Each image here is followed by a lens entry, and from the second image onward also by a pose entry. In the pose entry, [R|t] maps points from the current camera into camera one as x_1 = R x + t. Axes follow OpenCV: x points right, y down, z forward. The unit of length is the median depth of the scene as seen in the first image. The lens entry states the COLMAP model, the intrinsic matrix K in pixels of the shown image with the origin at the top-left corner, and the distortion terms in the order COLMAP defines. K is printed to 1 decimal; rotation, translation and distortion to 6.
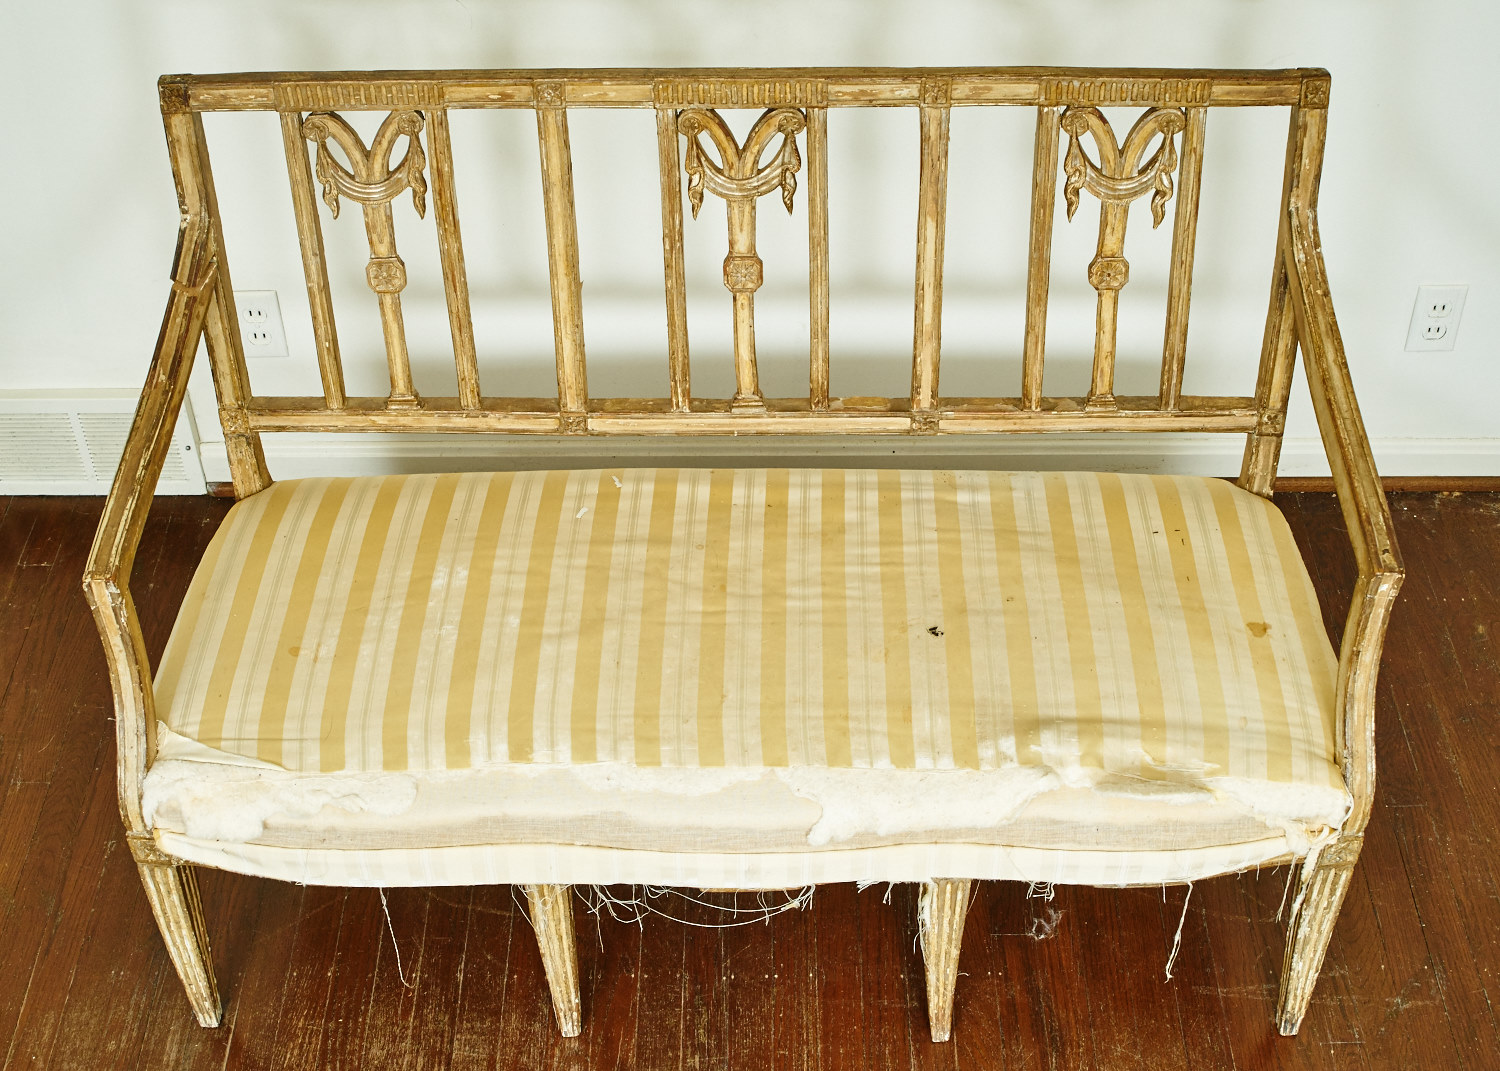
lens RADIAL K [[1939.8, 0, 738.1], [0, 1939.8, 392.3], [0, 0, 1]] dist [-0.179110, 0.117123]
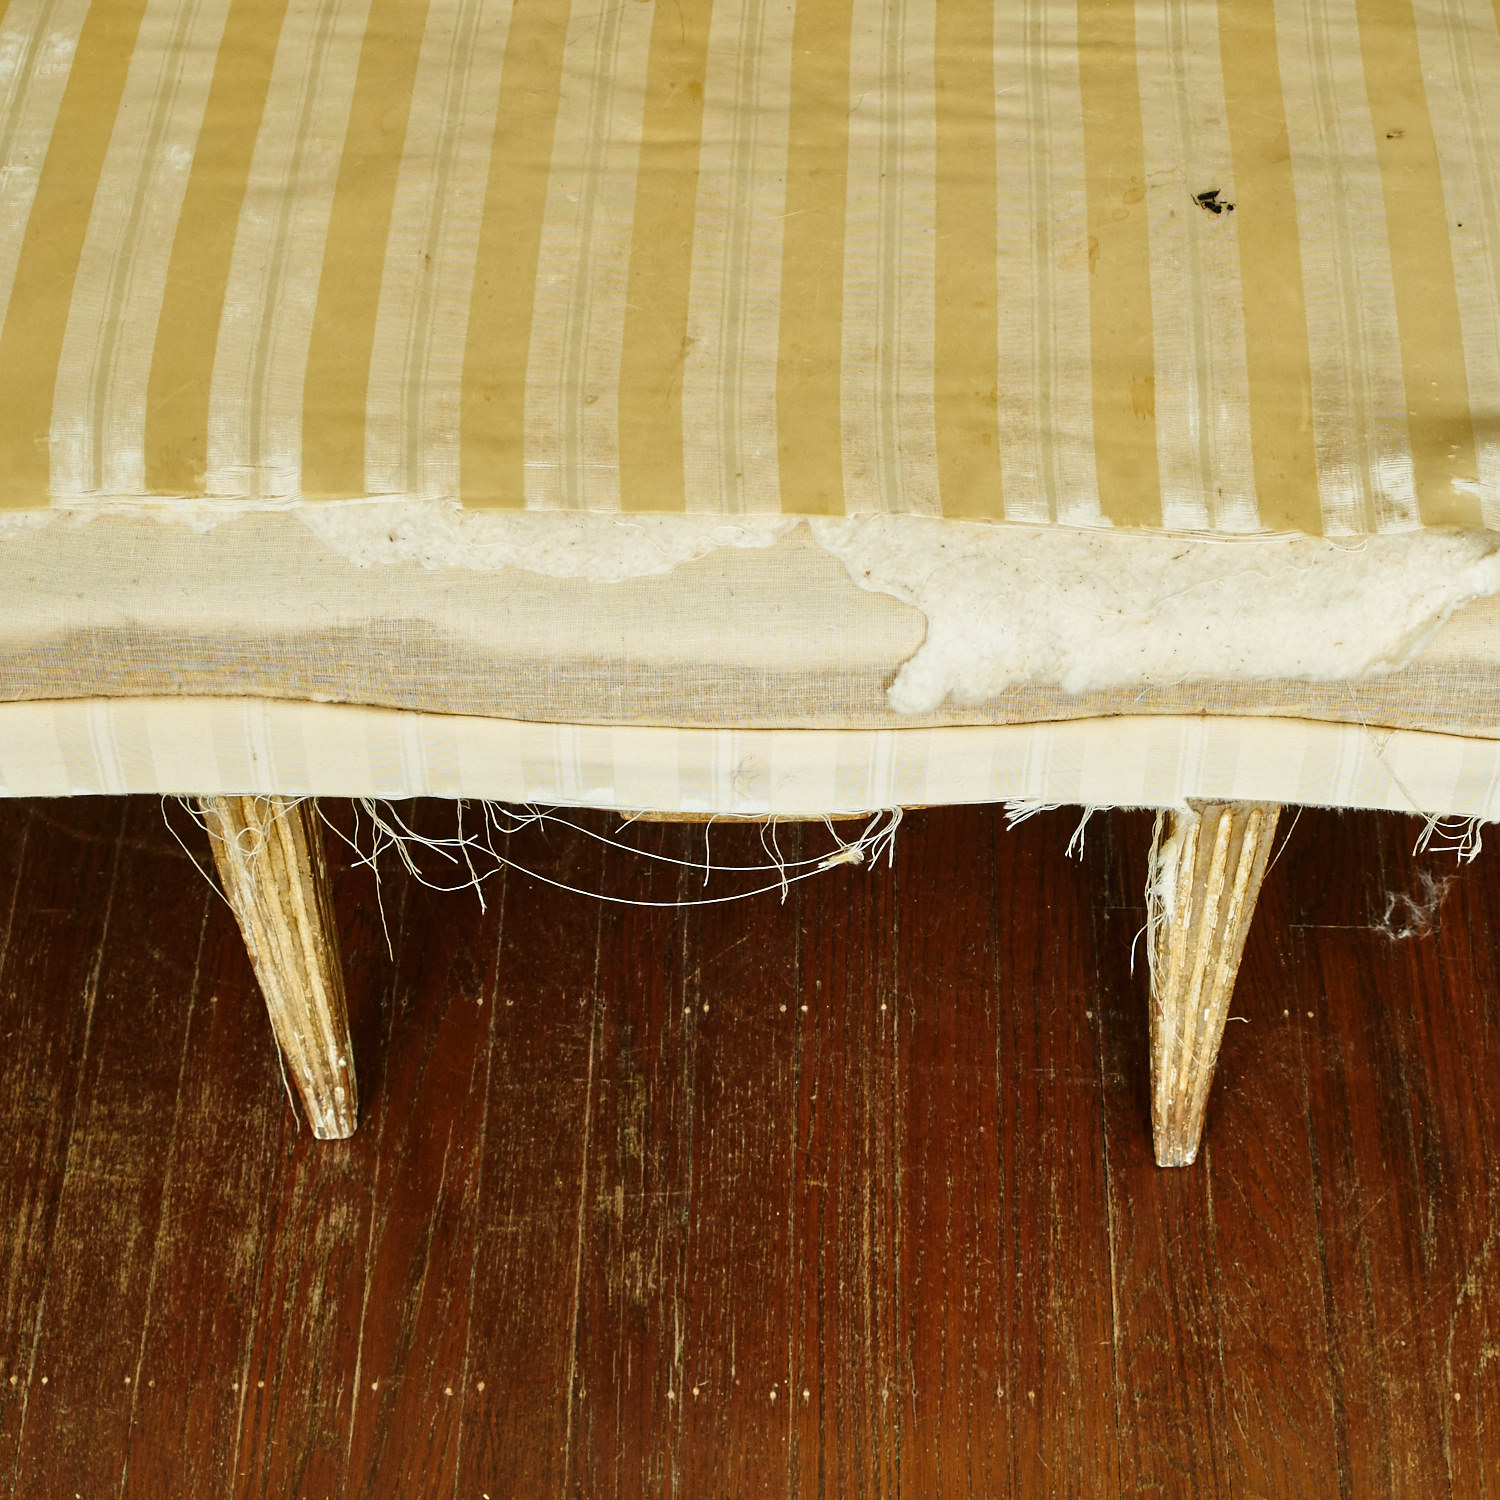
lens RADIAL K [[3107.6, 0, 855.3], [0, 3107.6, 700.3], [0, 0, 1]] dist [-0.144686, 0.054719]
pose [[0.999330, 0.019847, 0.030749, 0.008817], [-0.026180, 0.974775, 0.221651, 0.083775], [-0.025574, -0.222308, 0.974641, 0.343558]]
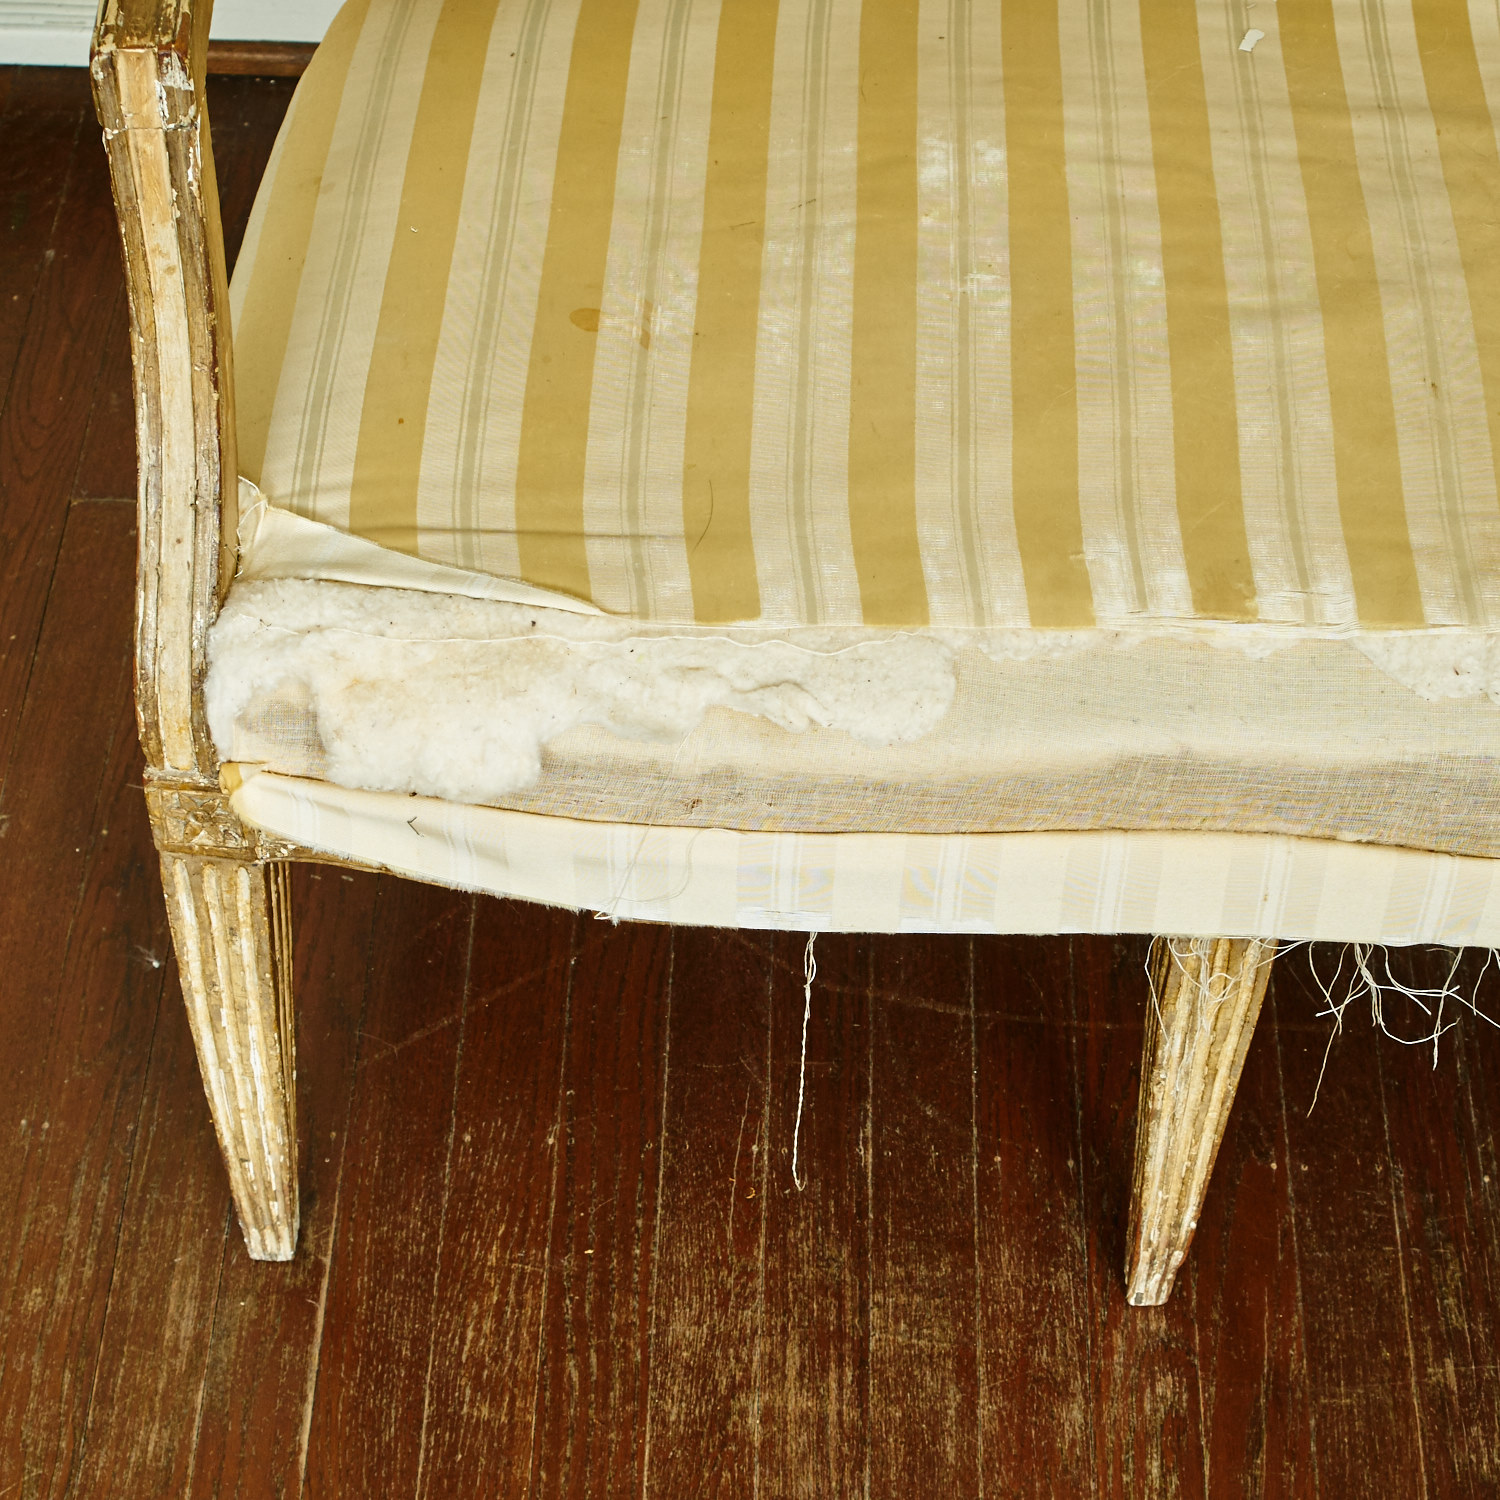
lens RADIAL K [[3098.0, 0, 788.5], [0, 3098.0, 812.7], [0, 0, 1]] dist [-0.148450, 0.074490]
pose [[0.998410, 0.047493, 0.030350, -0.204341], [-0.052478, 0.979759, 0.193177, 0.110269], [-0.020561, -0.194463, 0.980694, 0.373532]]
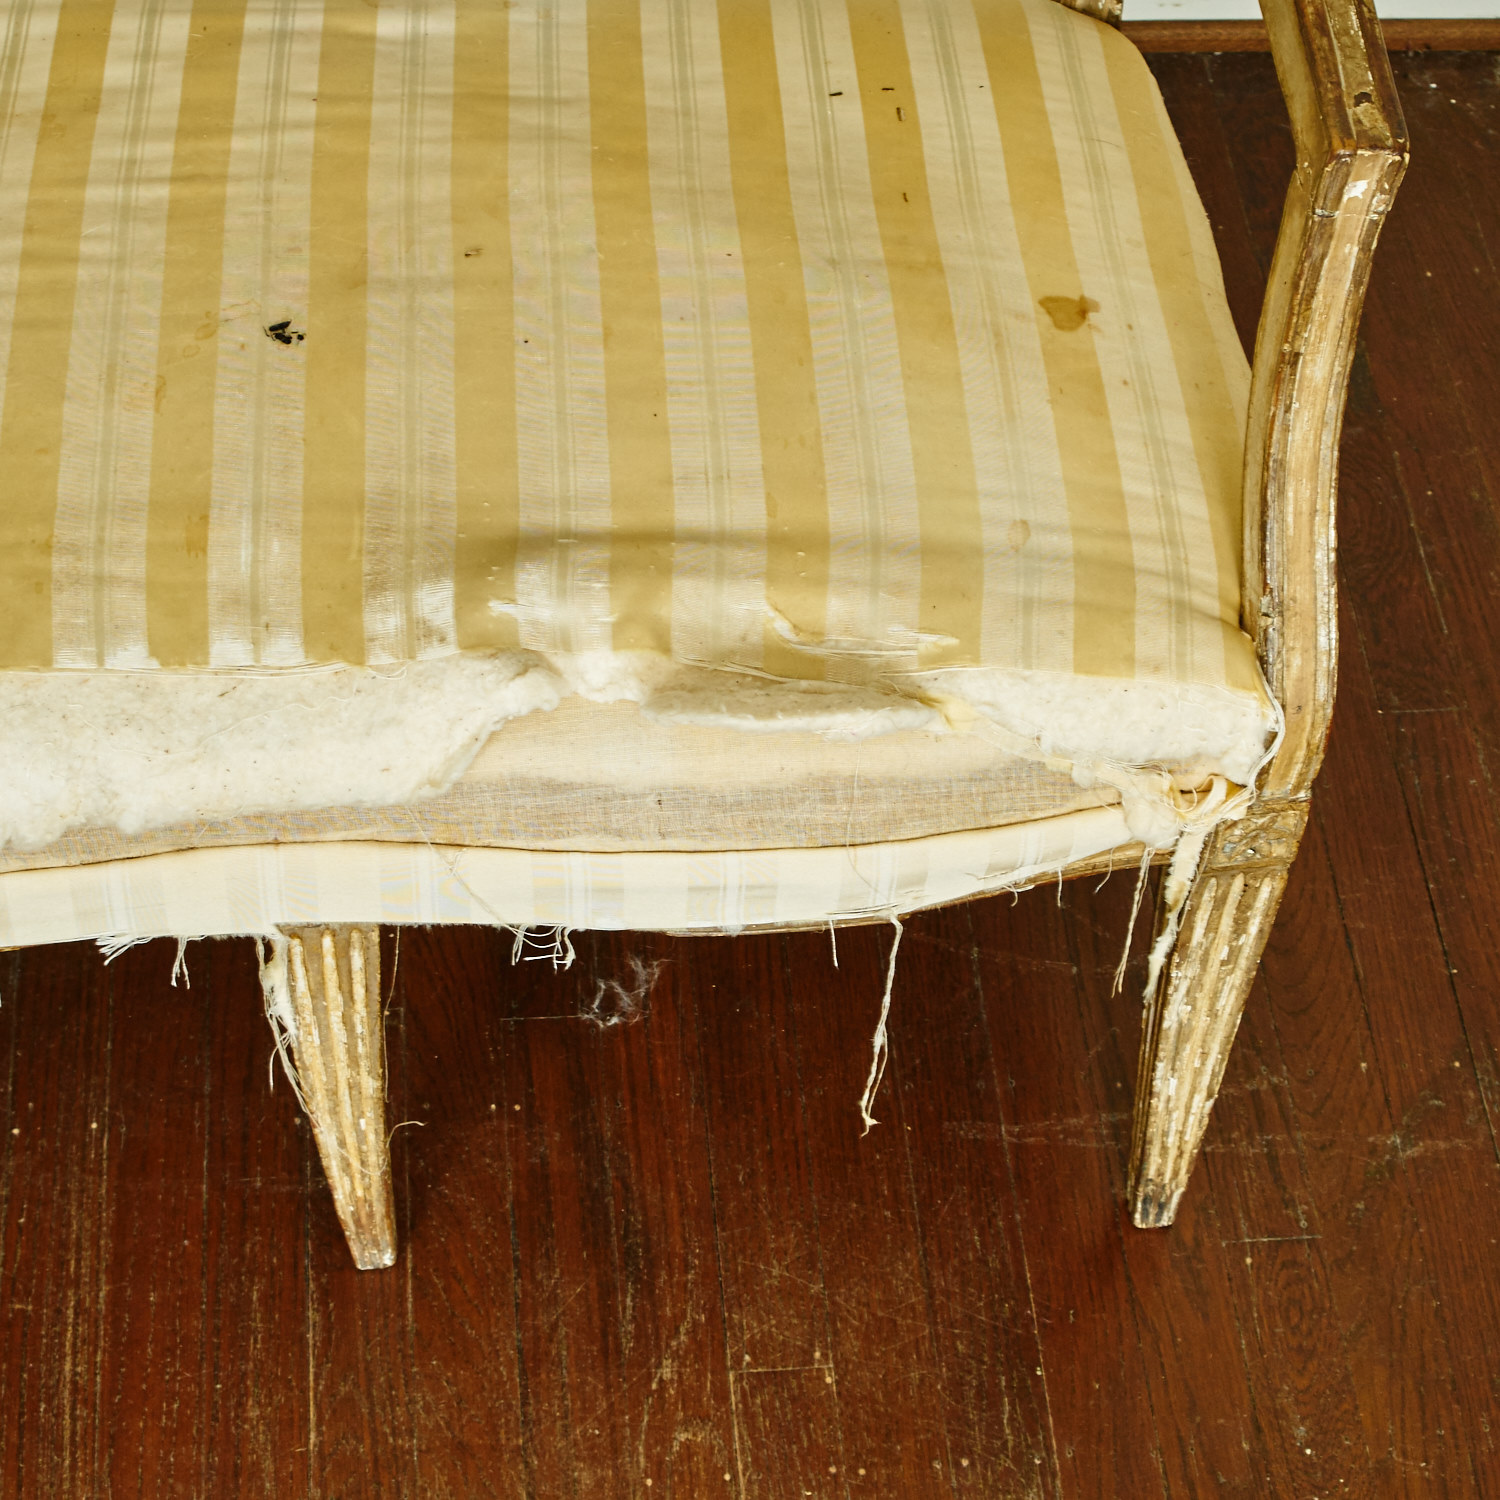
lens RADIAL K [[3105.6, 0, 712.3], [0, 3105.6, 689.3], [0, 0, 1]] dist [-0.152744, 0.141336]
pose [[0.994513, -0.038135, 0.097412, 0.125678], [0.016768, 0.977257, 0.211395, 0.060137], [-0.103258, -0.208602, 0.972534, 0.331278]]
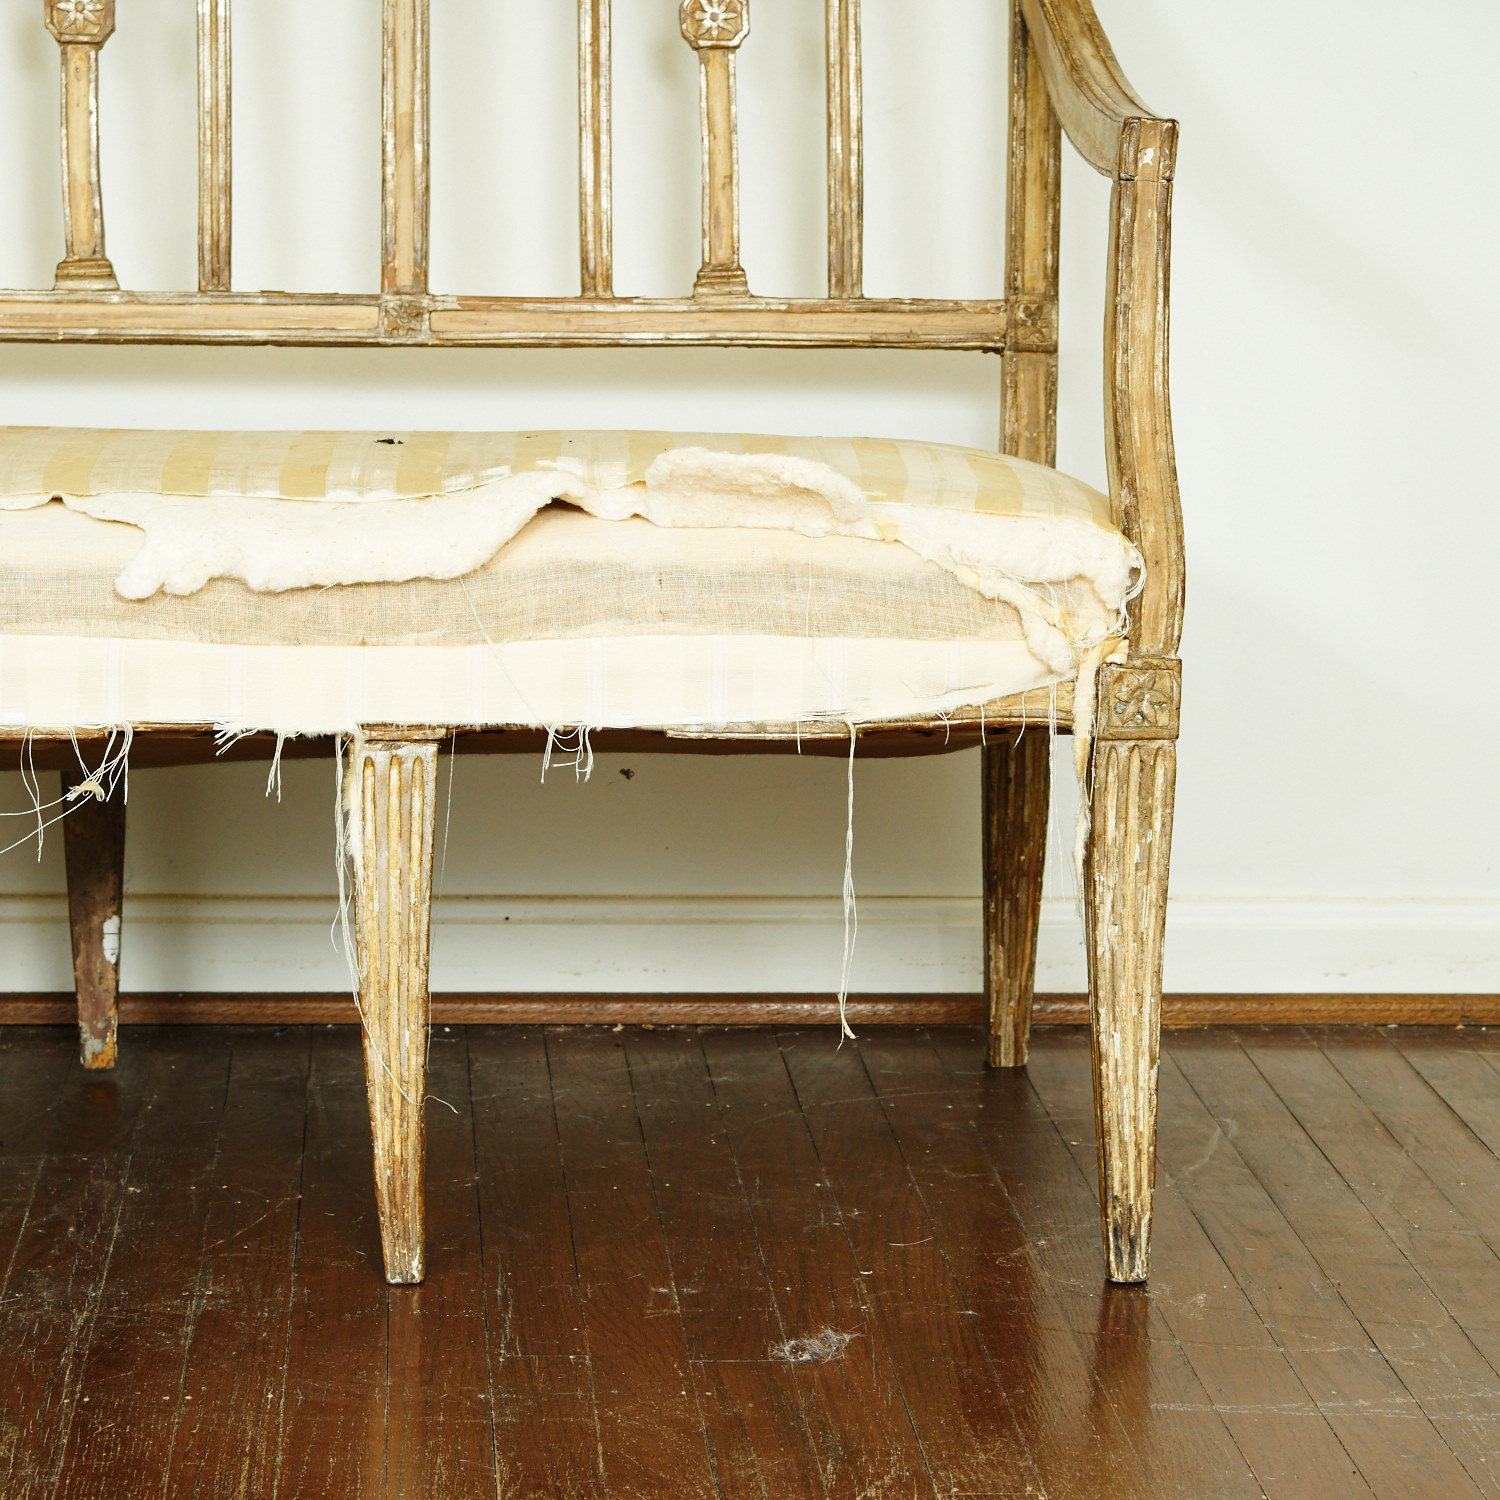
lens RADIAL K [[4548.7, 0, 750.0], [0, 4548.7, 750.0], [0, 0, 1]] dist [0.066211, 0.441225]
pose [[0.997390, 0.021848, 0.068817, 0.117110], [0.016050, 0.862189, -0.506332, 0.851643], [-0.070396, 0.506115, 0.859588, -0.071336]]
